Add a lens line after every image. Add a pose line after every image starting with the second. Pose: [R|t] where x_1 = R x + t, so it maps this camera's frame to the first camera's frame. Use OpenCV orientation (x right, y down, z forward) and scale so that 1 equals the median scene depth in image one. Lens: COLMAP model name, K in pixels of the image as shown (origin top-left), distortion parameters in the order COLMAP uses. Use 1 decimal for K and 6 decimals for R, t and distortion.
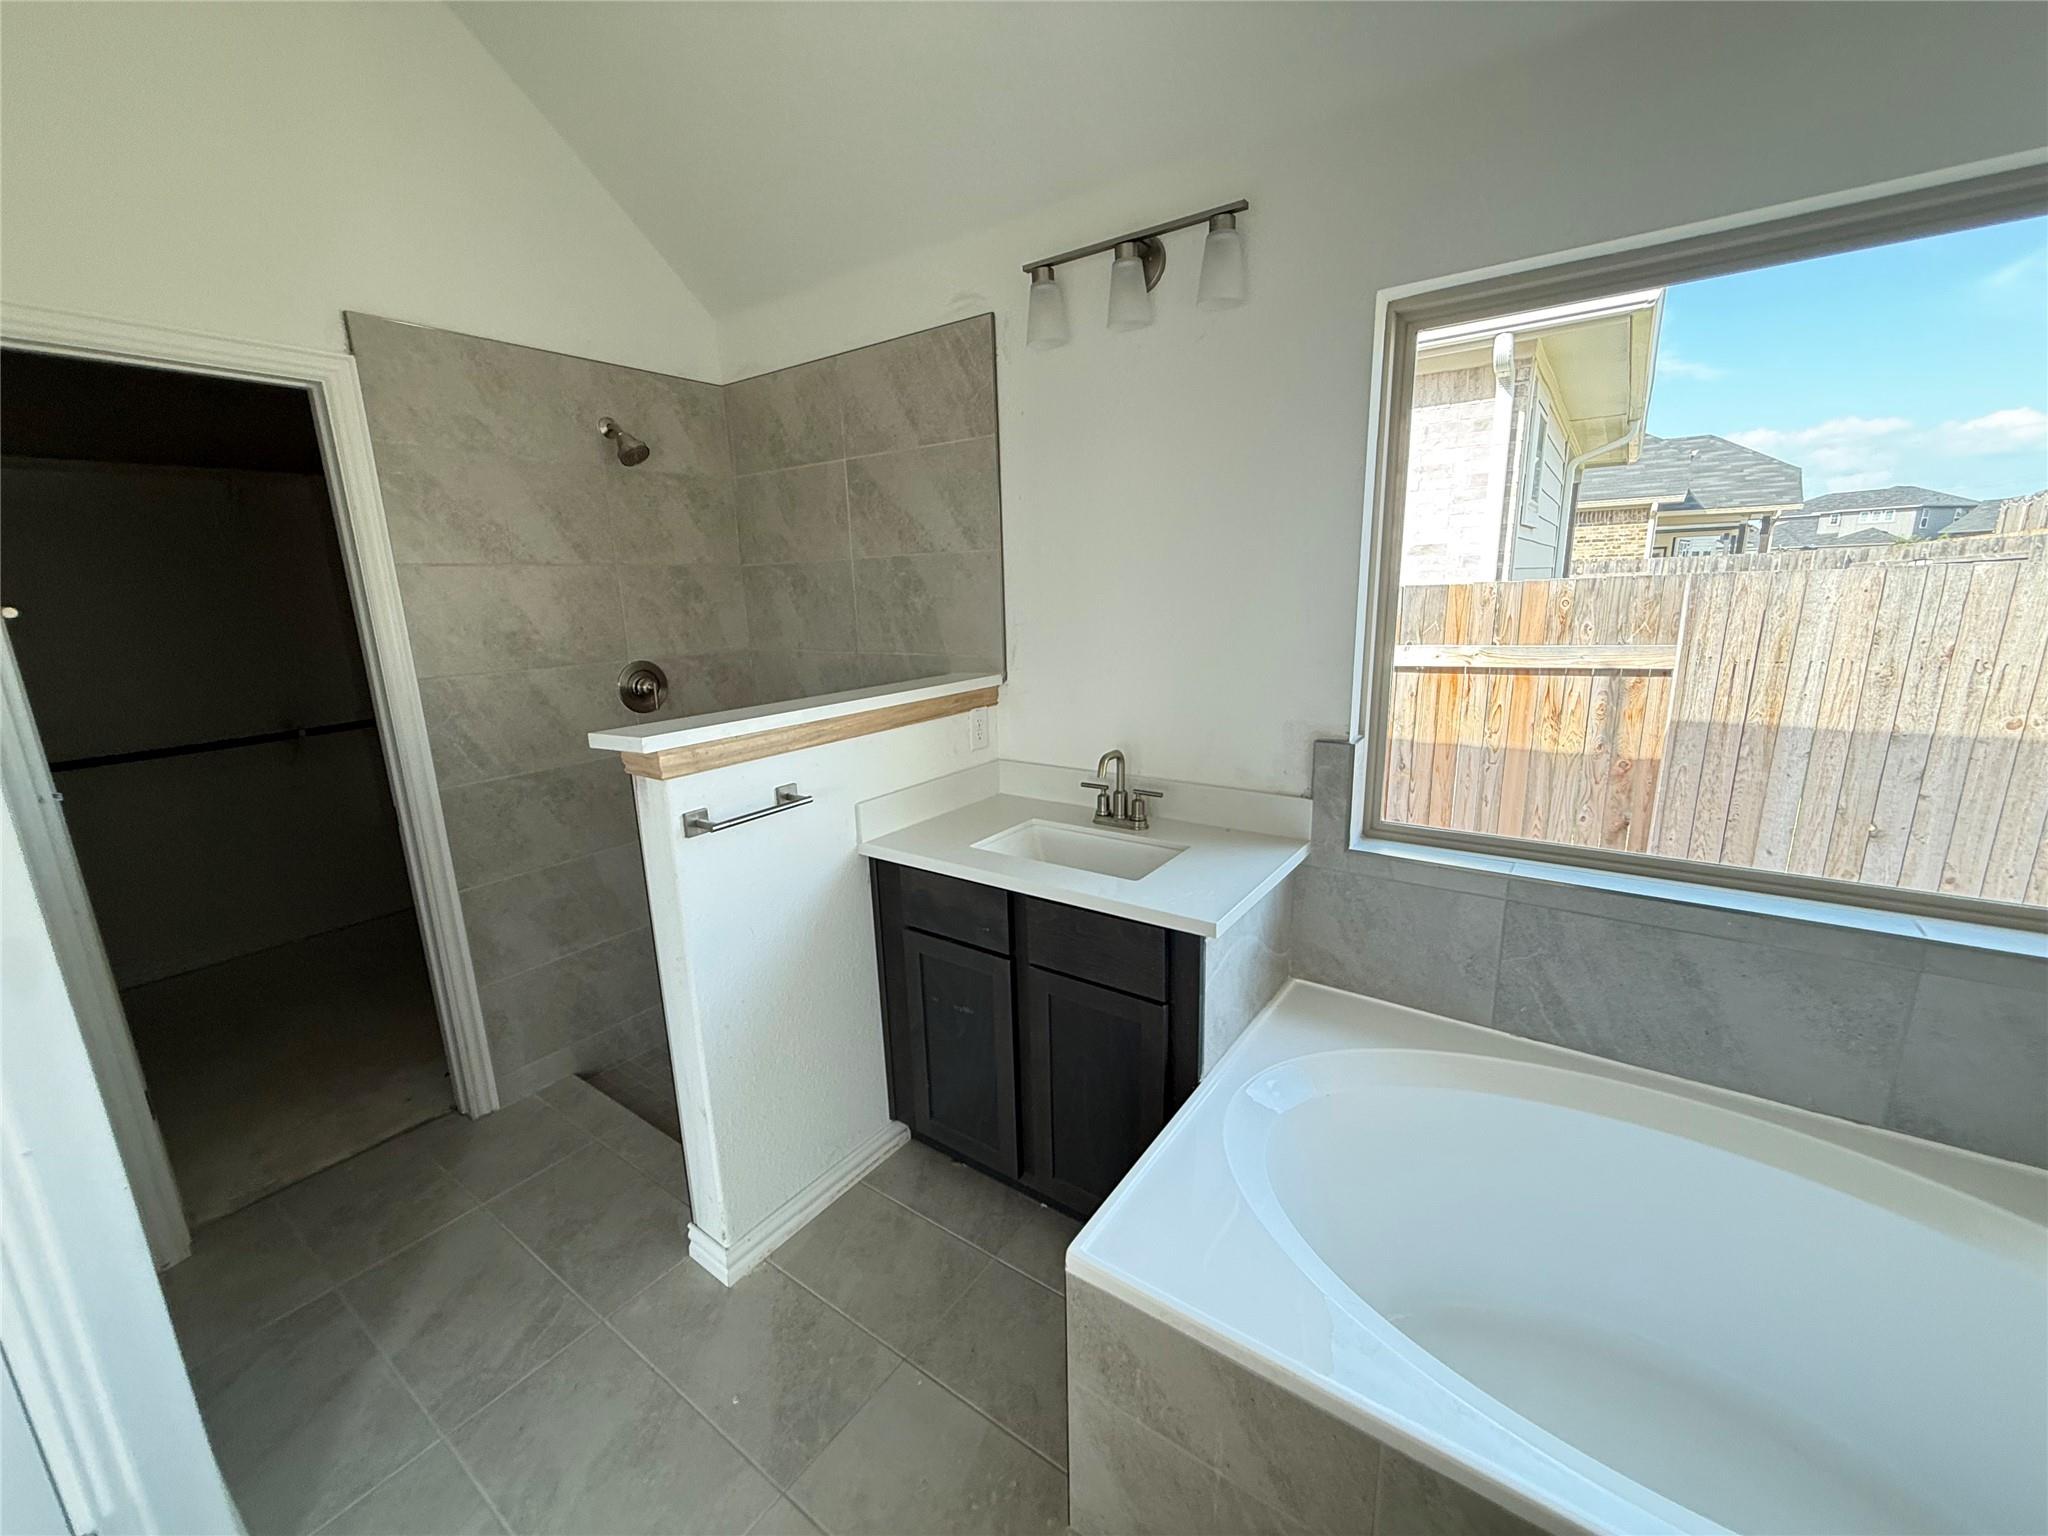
lens RADIAL K [[816.8, 0, 1021.2], [0, 816.8, 766.7], [0, 0, 1]] dist [-0.003301, 0.001330]
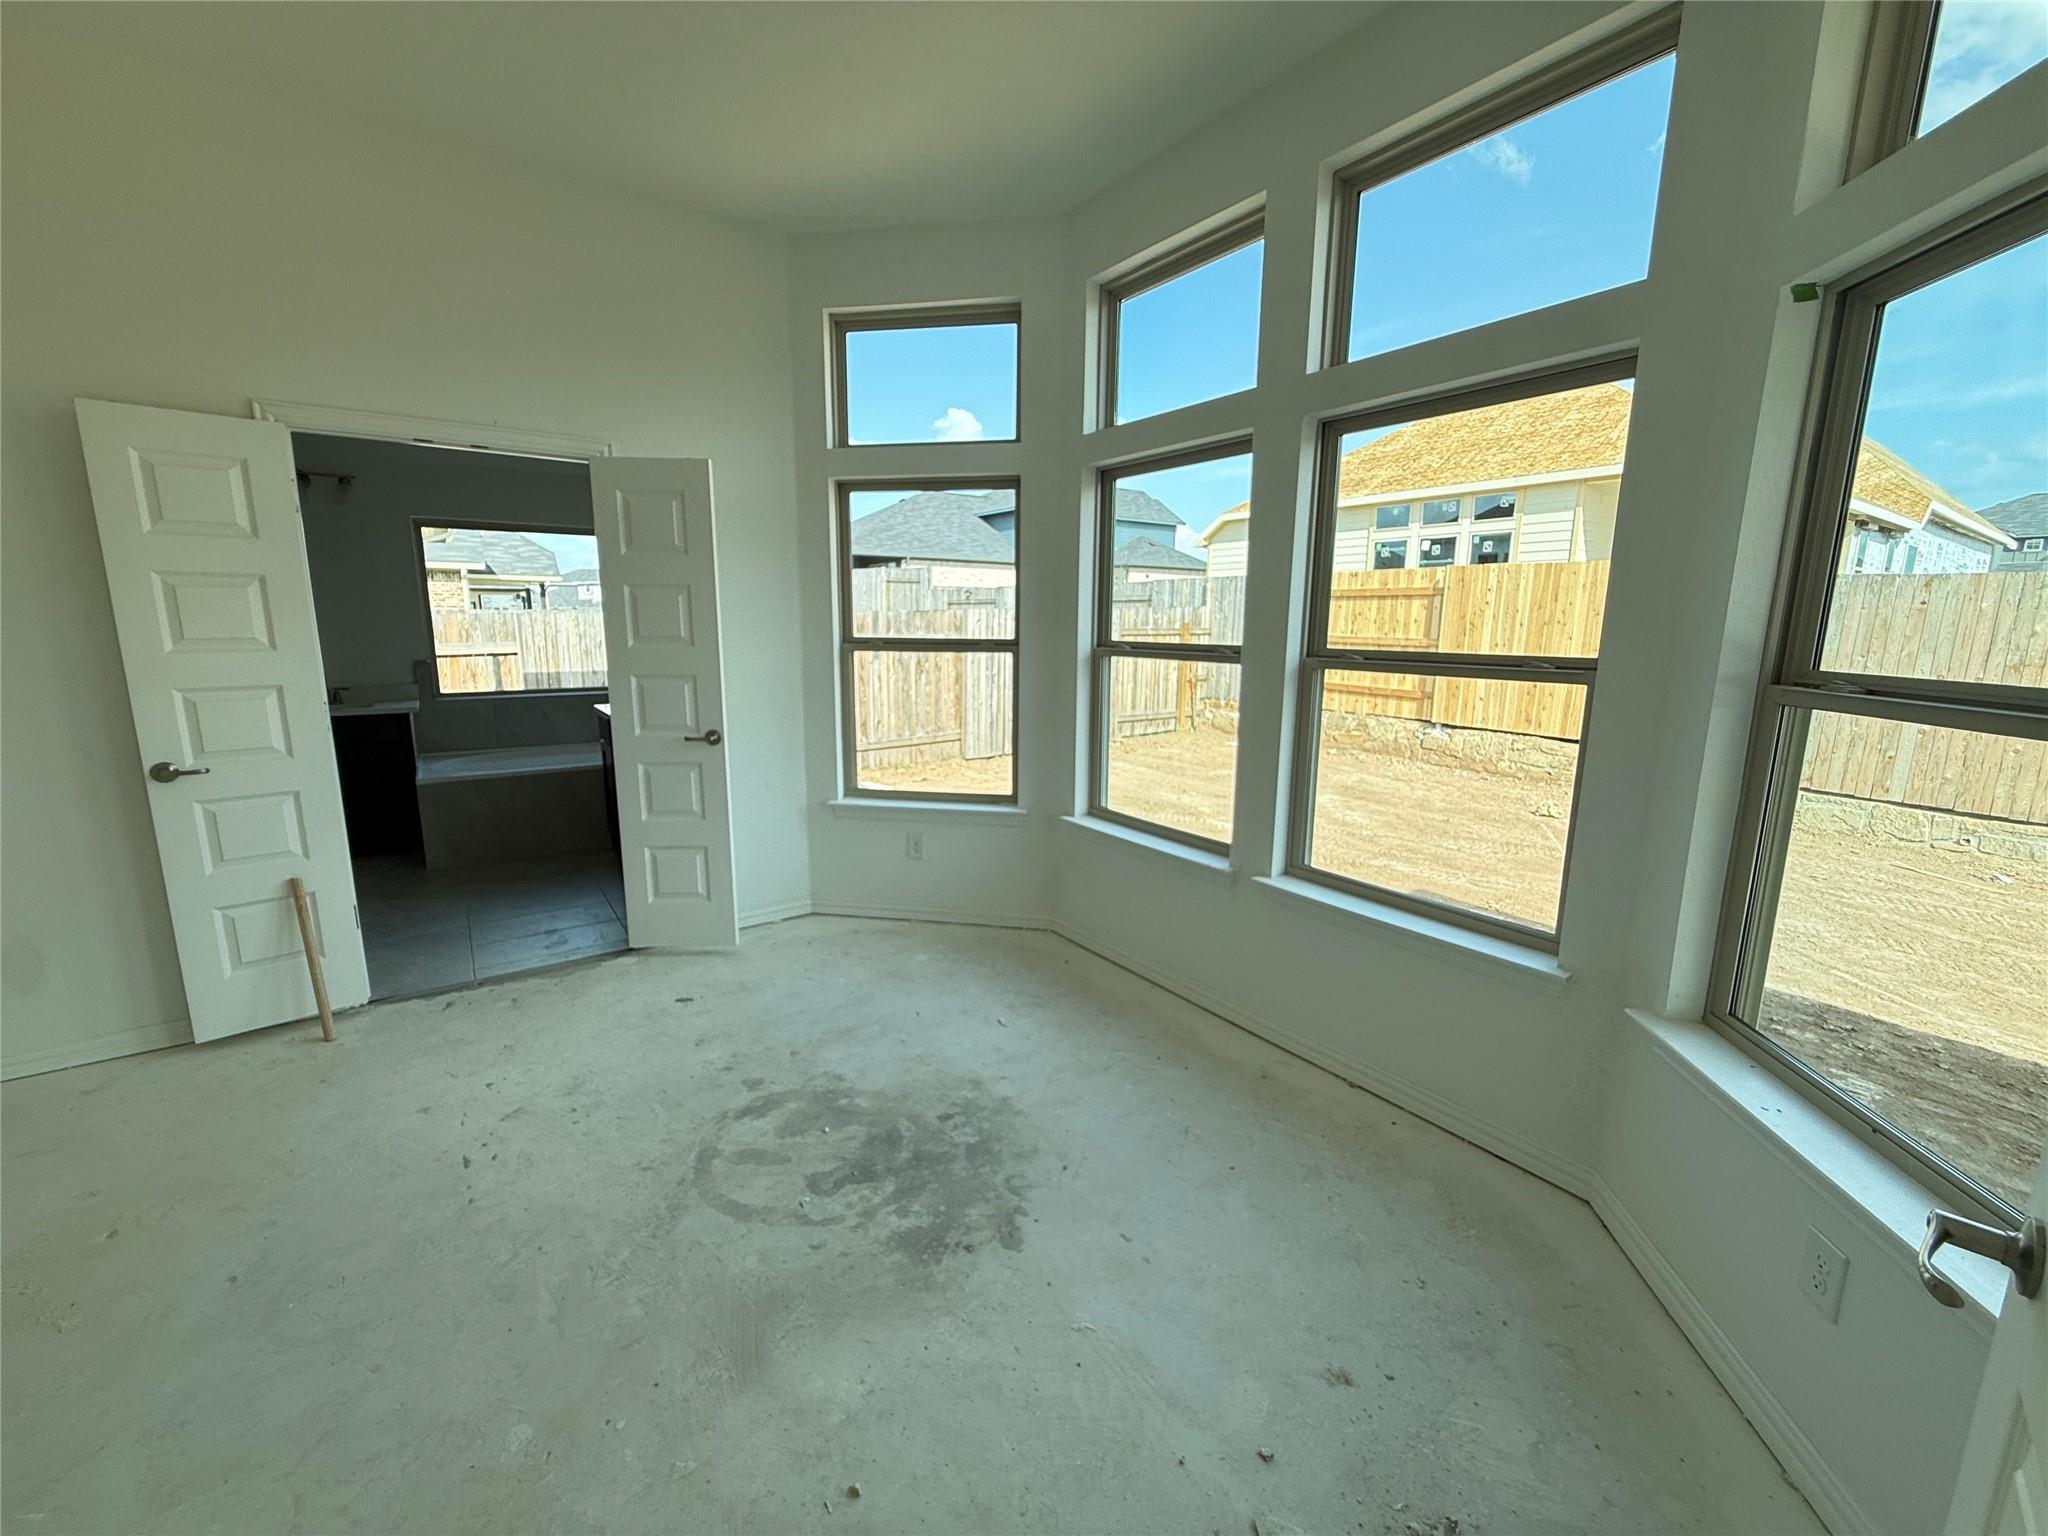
lens RADIAL K [[816.8, 0, 1017.4], [0, 816.8, 768.0], [0, 0, 1]] dist [-0.003301, 0.001330]
pose [[0.327046, -0.136214, 0.935140, -1.243330], [0.192149, 0.978471, 0.075325, 0.387833], [-0.925267, 0.155052, 0.346179, -1.401039]]
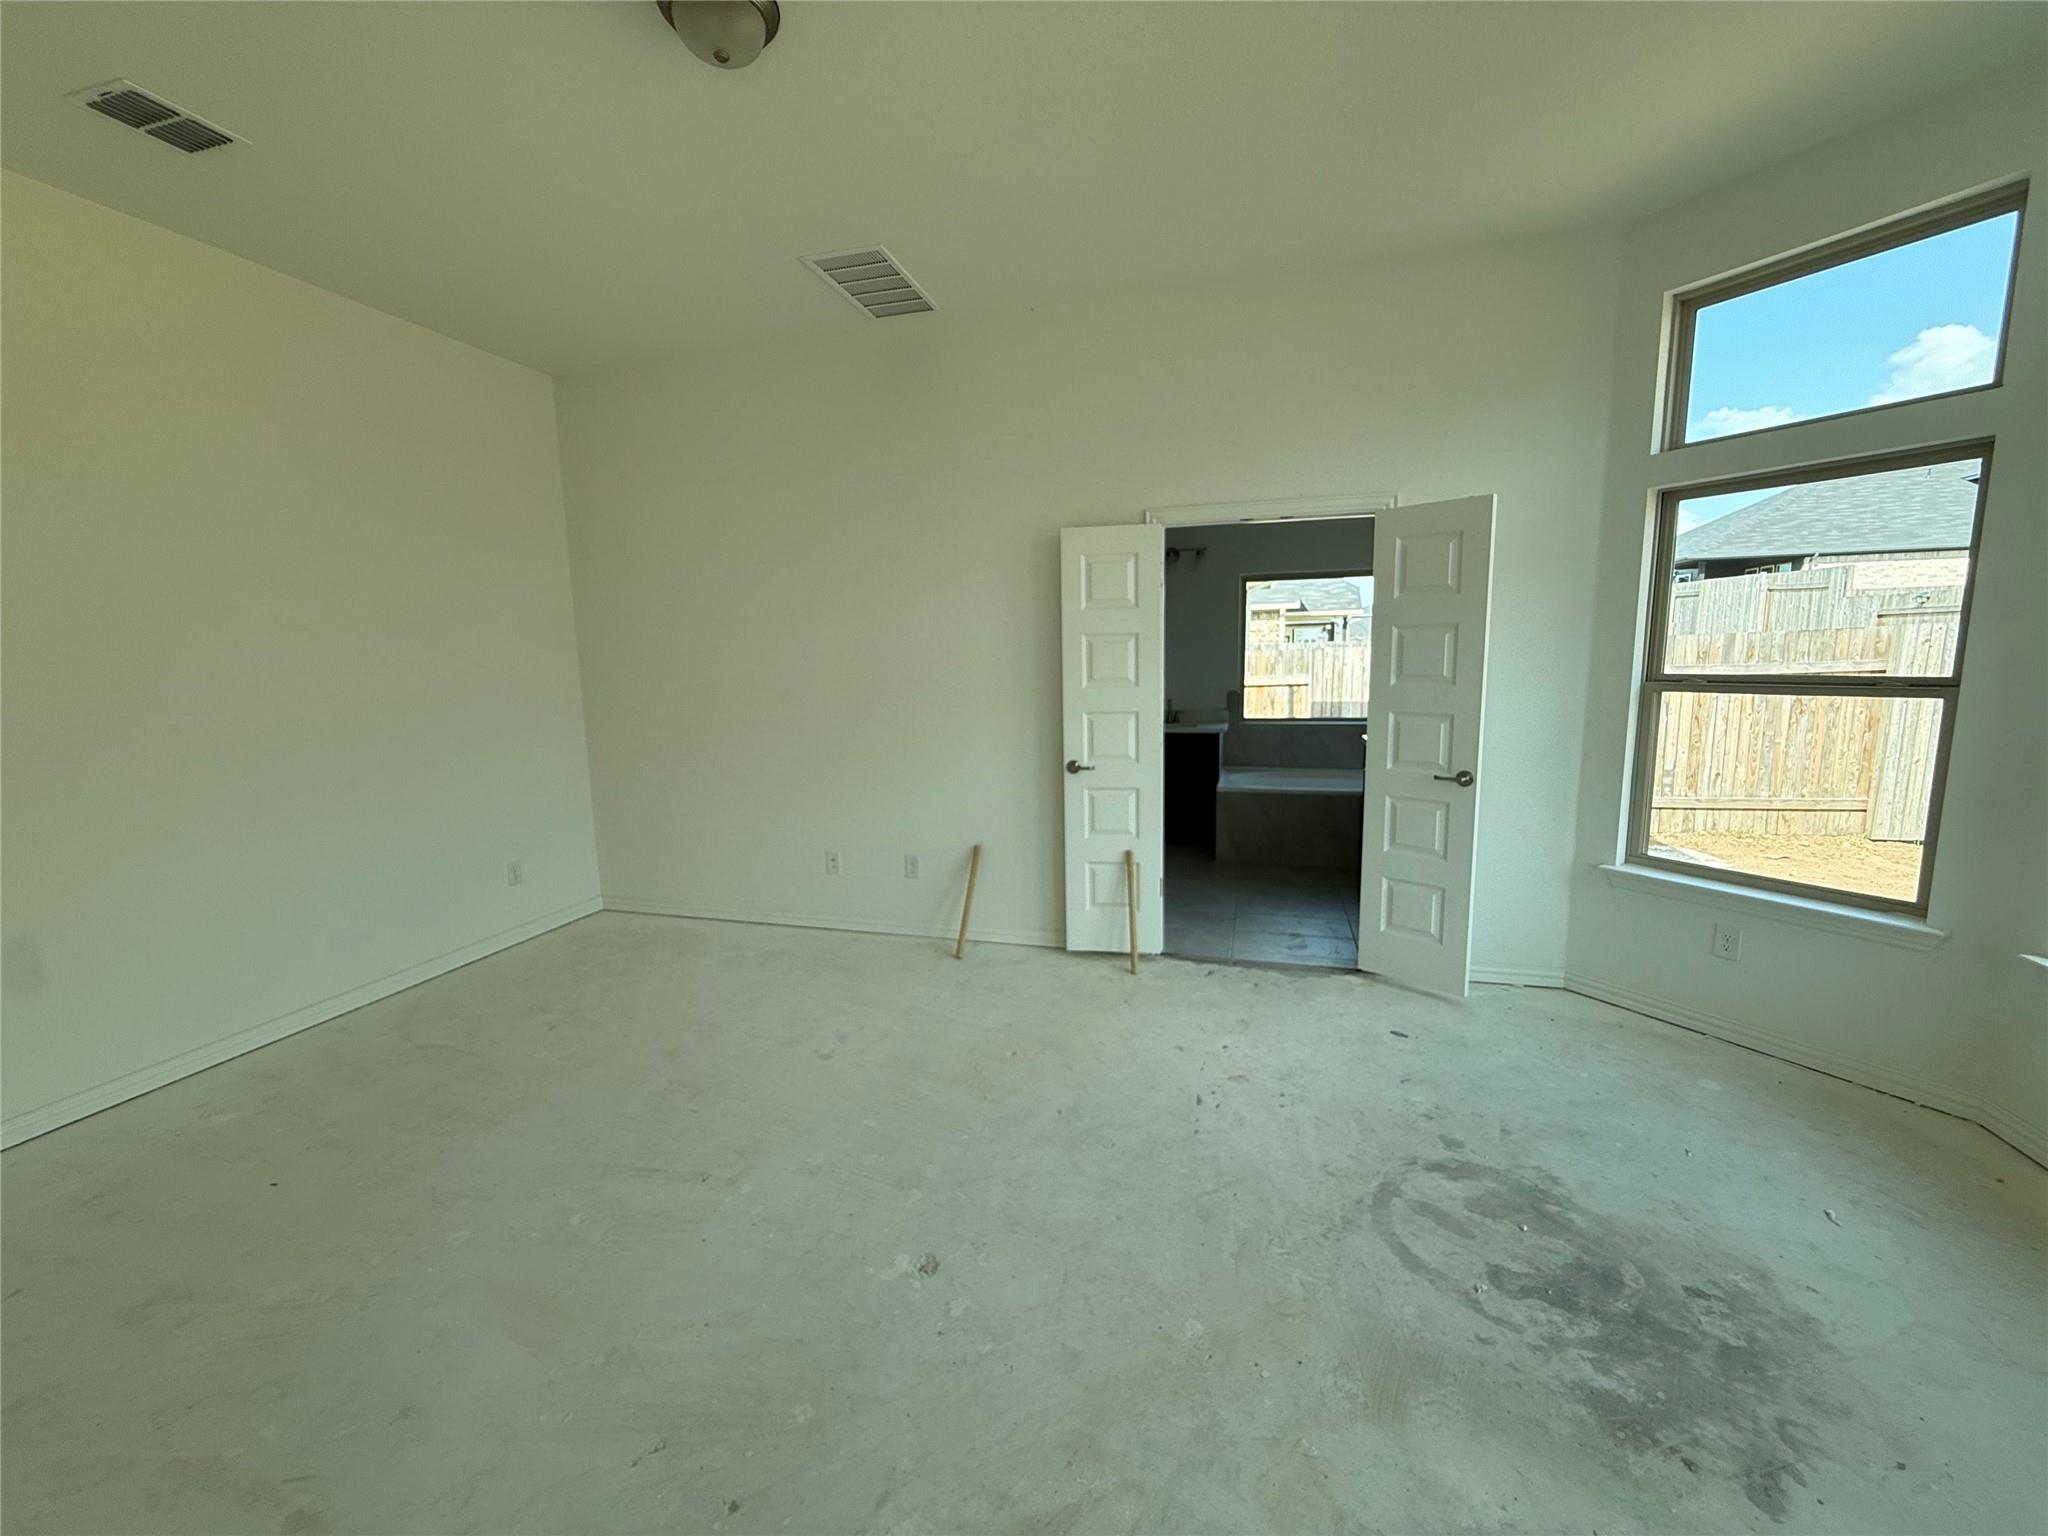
lens RADIAL K [[816.8, 0, 1020.0], [0, 816.8, 769.4], [0, 0, 1]] dist [-0.003301, 0.001330]
pose [[0.942069, -0.036941, 0.333378, -1.248351], [0.066667, 0.994709, -0.078167, 0.383393], [-0.328726, 0.095864, 0.939547, -1.475603]]
